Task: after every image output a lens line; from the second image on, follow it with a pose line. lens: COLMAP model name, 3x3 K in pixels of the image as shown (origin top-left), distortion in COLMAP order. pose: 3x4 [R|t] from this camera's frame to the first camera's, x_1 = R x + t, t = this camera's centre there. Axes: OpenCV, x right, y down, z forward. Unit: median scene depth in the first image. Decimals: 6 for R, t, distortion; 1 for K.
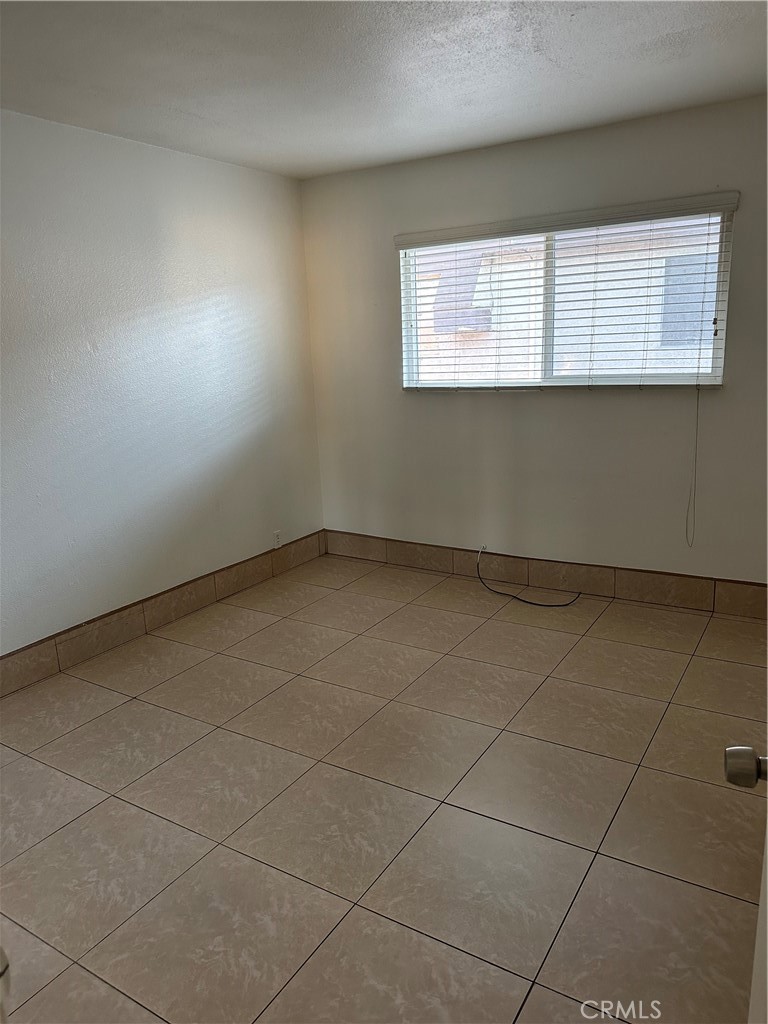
lens RADIAL K [[669.0, 0, 384.0], [0, 669.0, 512.0], [0, 0, 1]] dist [-0.008707, -0.000500]
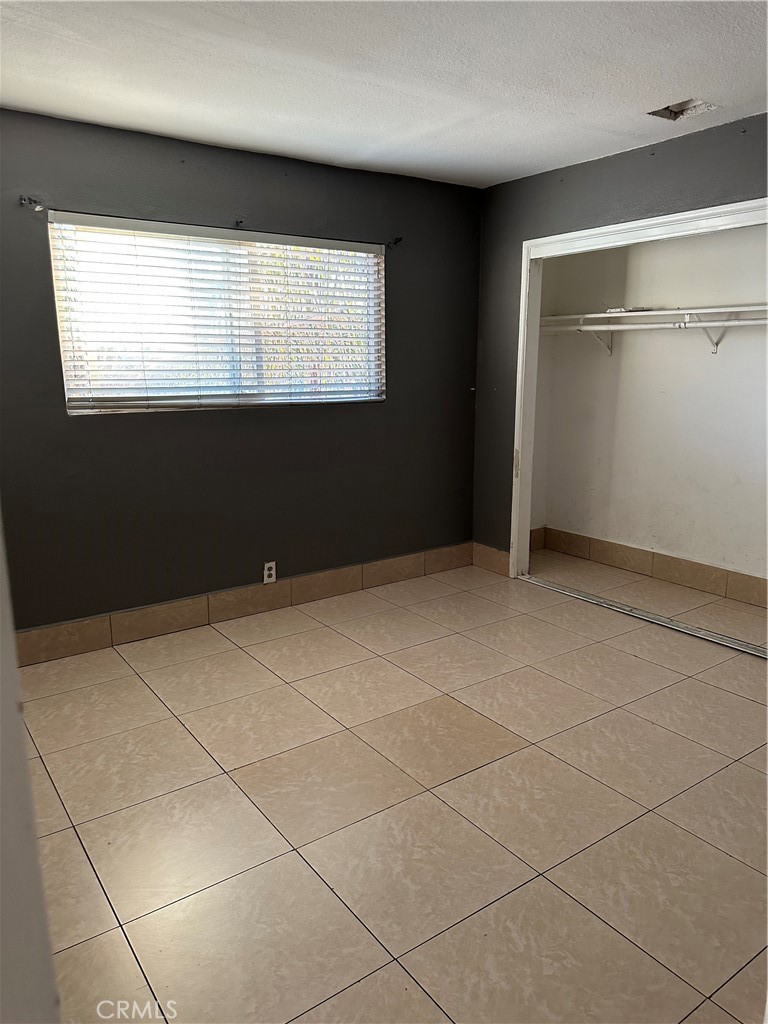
lens RADIAL K [[725.2, 0, 384.0], [0, 725.2, 512.0], [0, 0, 1]] dist [0.061004, -0.002888]
pose [[-0.916376, -0.050663, 0.397100, -0.228767], [0.120891, 0.910625, 0.395155, -0.207742], [-0.381629, 0.410116, -0.828350, 0.919895]]
